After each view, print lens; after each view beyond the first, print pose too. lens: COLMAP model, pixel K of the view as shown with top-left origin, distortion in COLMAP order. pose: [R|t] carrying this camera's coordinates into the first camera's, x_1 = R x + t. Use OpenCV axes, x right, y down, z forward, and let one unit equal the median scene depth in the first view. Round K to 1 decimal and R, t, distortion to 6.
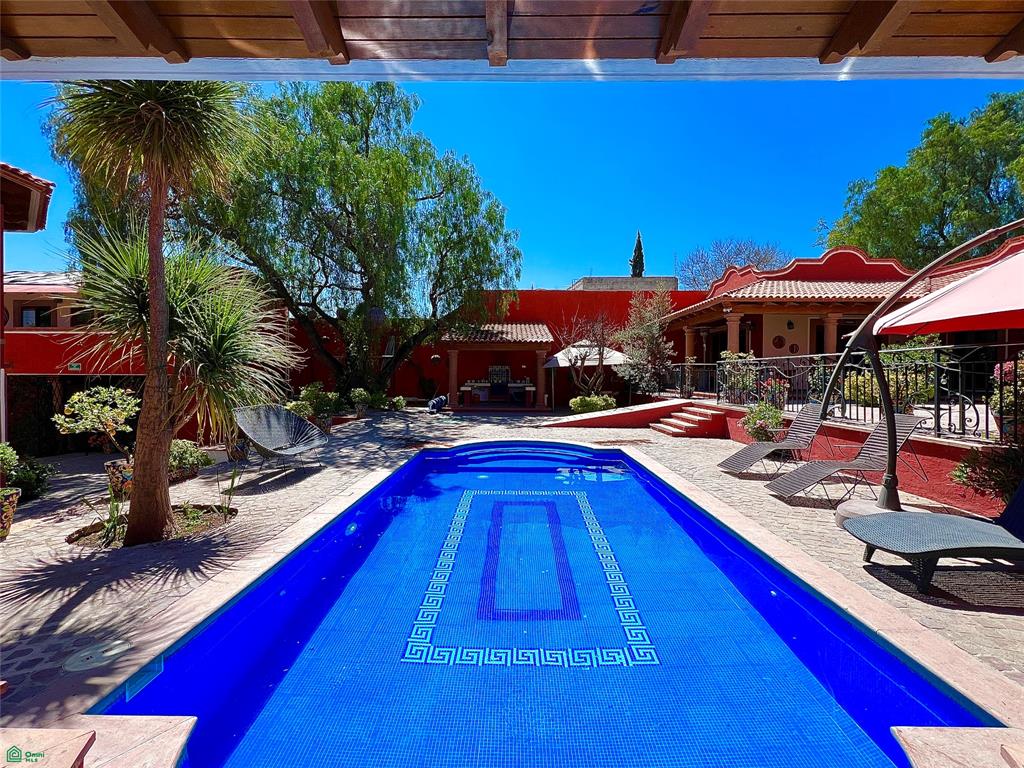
lens RADIAL K [[447.7, 0, 512.0], [0, 447.7, 384.0], [0, 0, 1]] dist [0.001331, 0.000273]
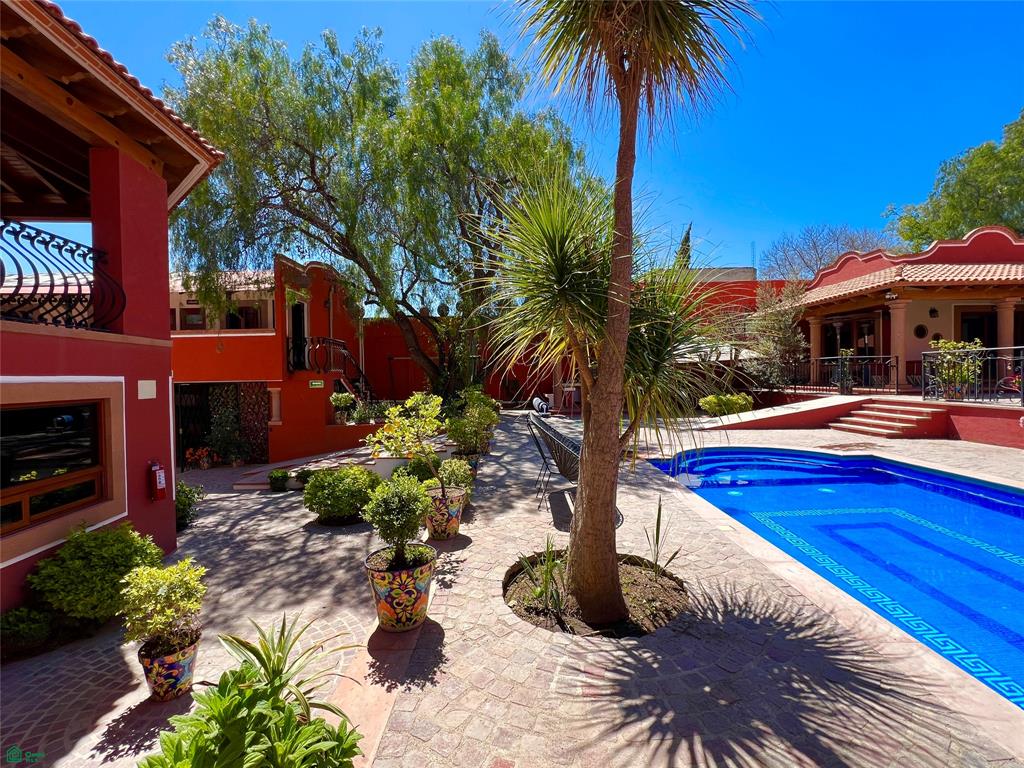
lens RADIAL K [[447.7, 0, 512.0], [0, 447.7, 384.0], [0, 0, 1]] dist [0.001331, 0.000273]
pose [[0.999751, -0.021759, 0.005045, -0.384845], [0.021765, 0.999762, -0.001222, -0.003747], [-0.005017, 0.001332, 0.999987, 0.123909]]
